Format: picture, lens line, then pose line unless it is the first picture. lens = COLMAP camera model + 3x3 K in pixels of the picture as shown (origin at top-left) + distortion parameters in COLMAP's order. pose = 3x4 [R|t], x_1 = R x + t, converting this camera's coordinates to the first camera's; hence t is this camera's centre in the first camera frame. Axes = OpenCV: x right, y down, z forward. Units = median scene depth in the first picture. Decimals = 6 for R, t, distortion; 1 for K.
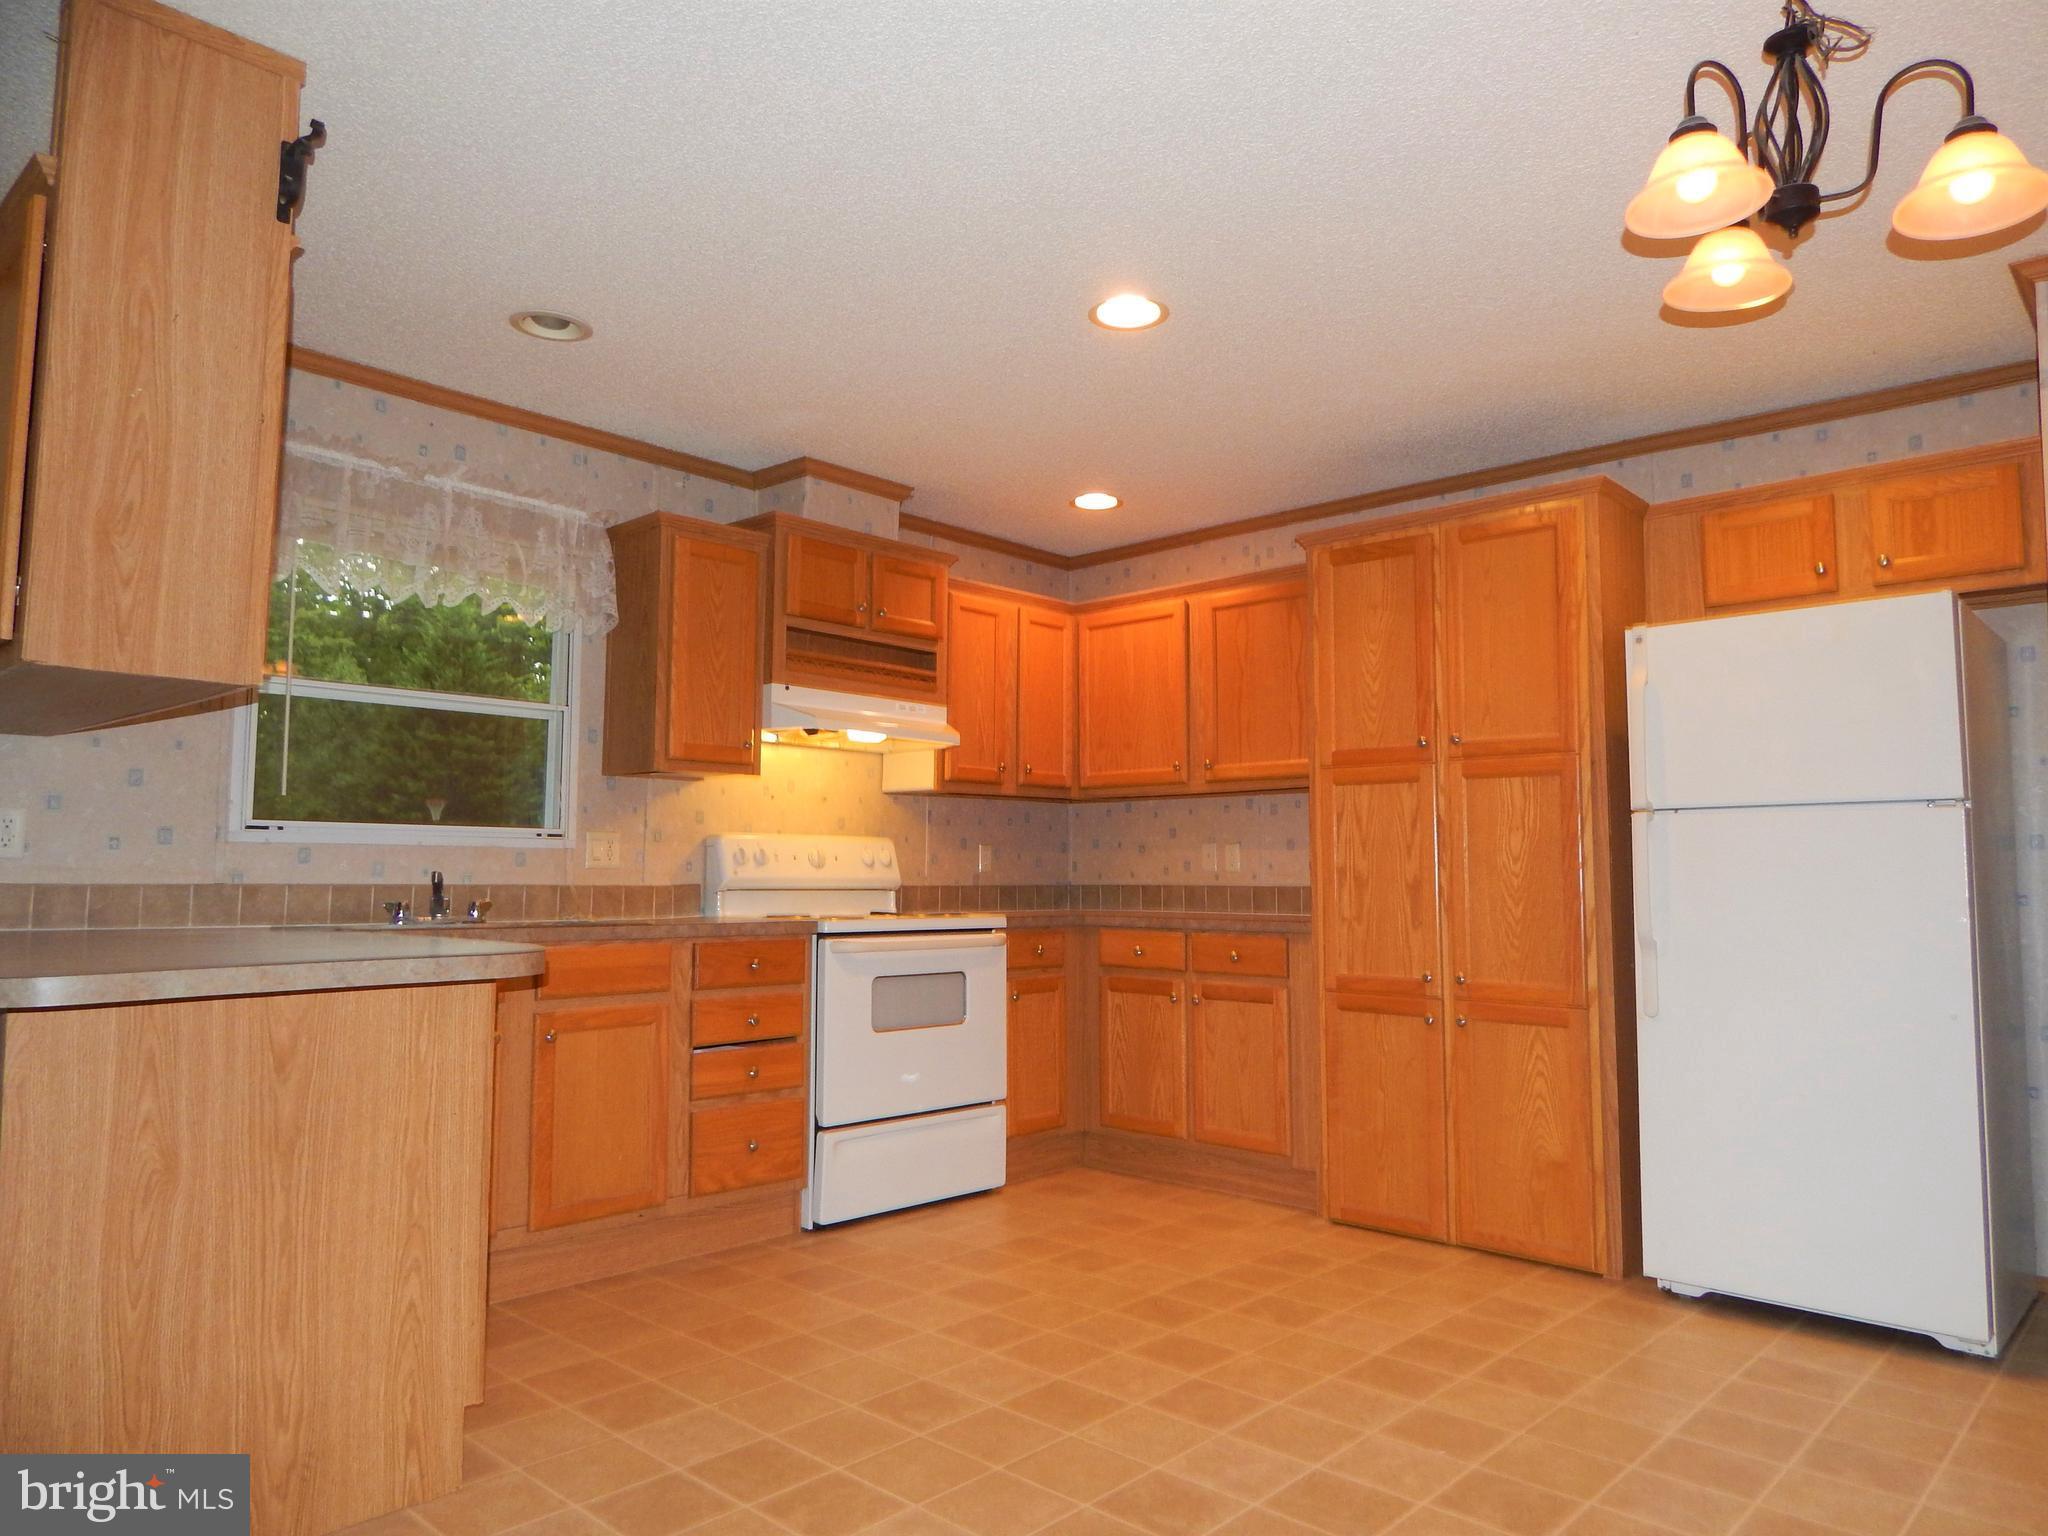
lens RADIAL K [[1347.1, 0, 1024.0], [0, 1347.1, 768.0], [0, 0, 1]] dist [0.026678, -0.021815]
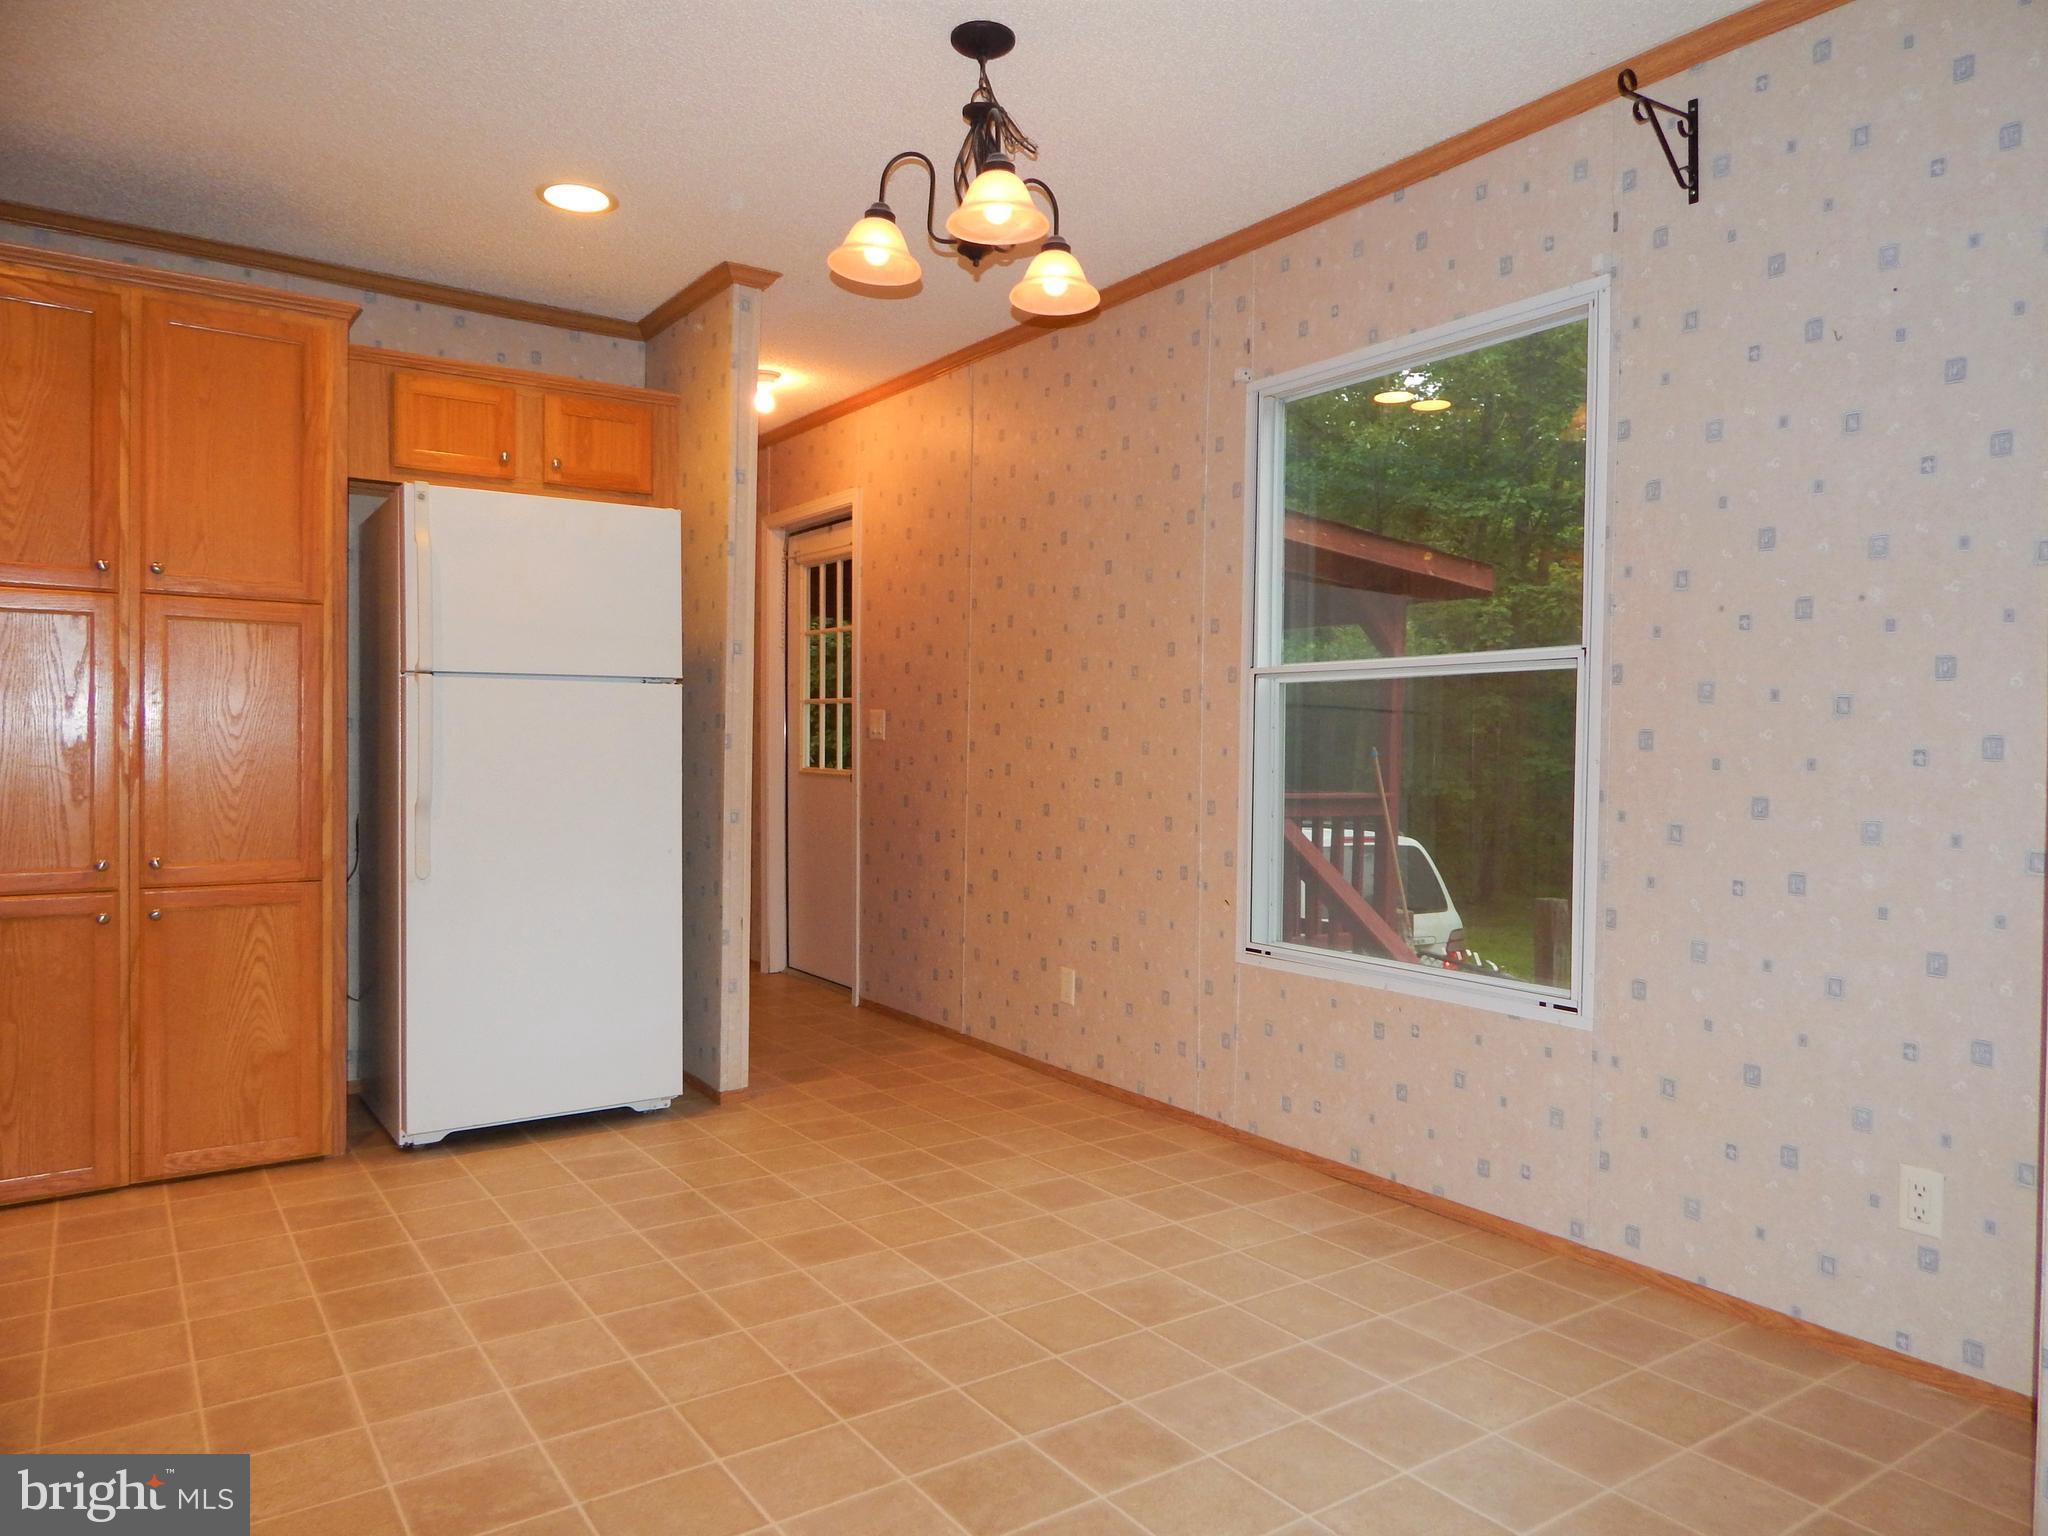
lens RADIAL K [[1357.9, 0, 1023.3], [0, 1357.9, 797.7], [0, 0, 1]] dist [-0.003336, -0.002555]
pose [[0.215401, -0.040234, 0.975696, -0.359705], [-0.090847, 0.993992, 0.061044, 0.018126], [-0.972291, -0.101788, 0.210452, 0.313650]]
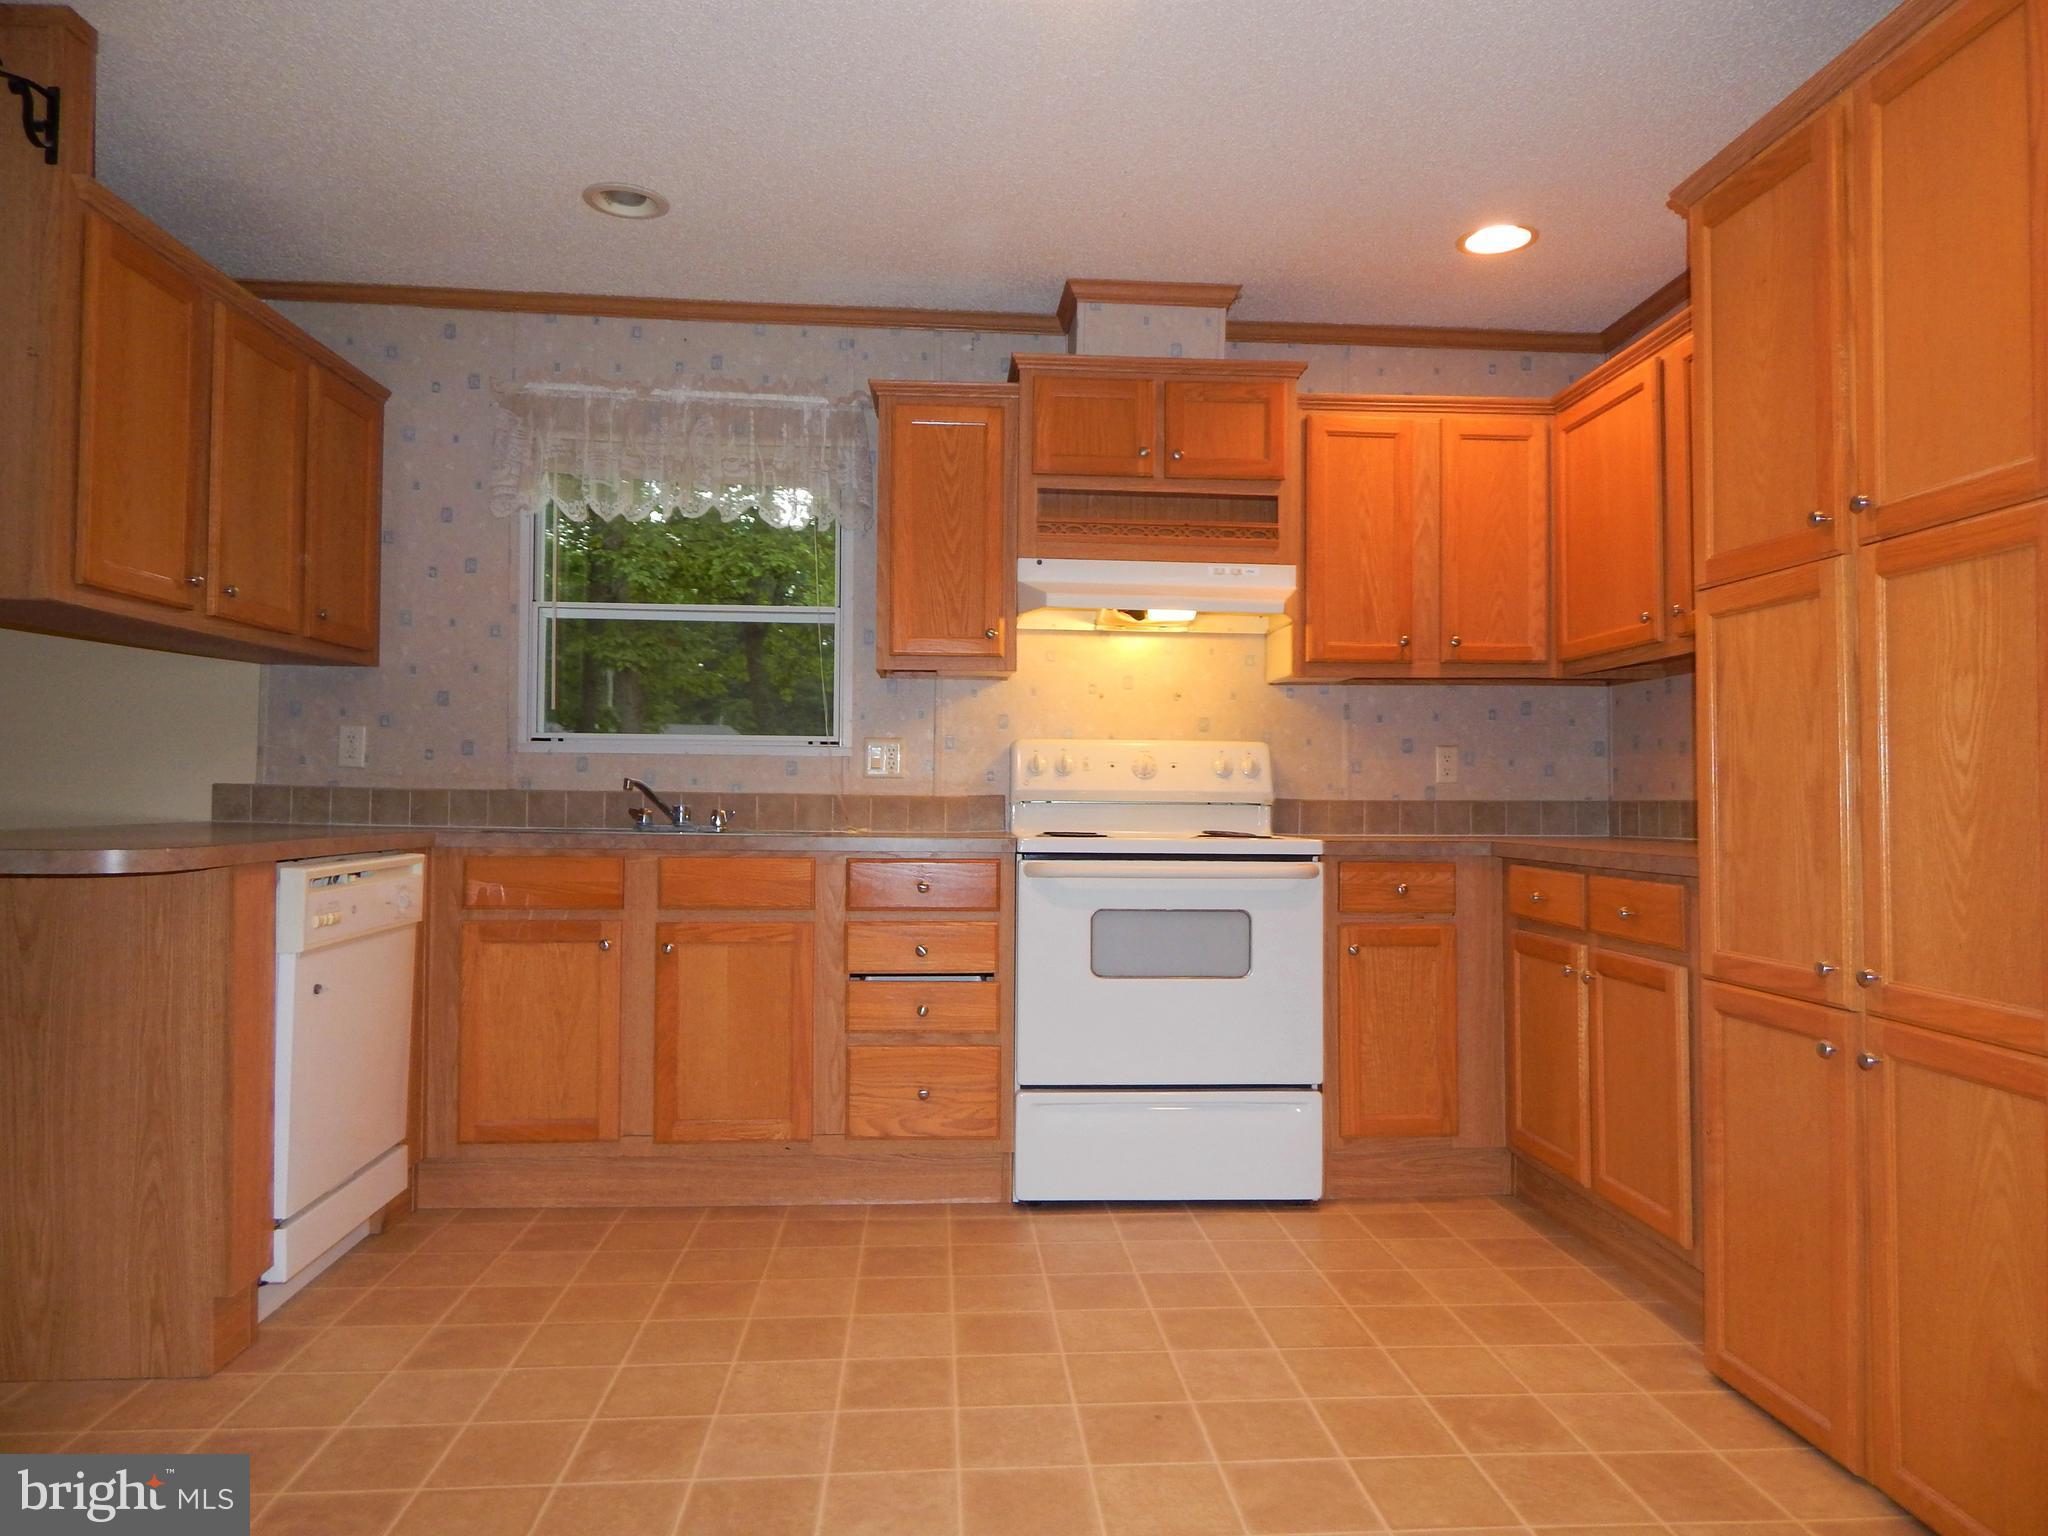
lens RADIAL K [[1335.0, 0, 1024.0], [0, 1335.0, 768.0], [0, 0, 1]] dist [0.002101, -0.004227]
pose [[0.738486, -0.013127, -0.674141, 0.420609], [0.048600, 0.998246, 0.033801, 0.044679], [0.672515, -0.057725, 0.737829, 0.417476]]
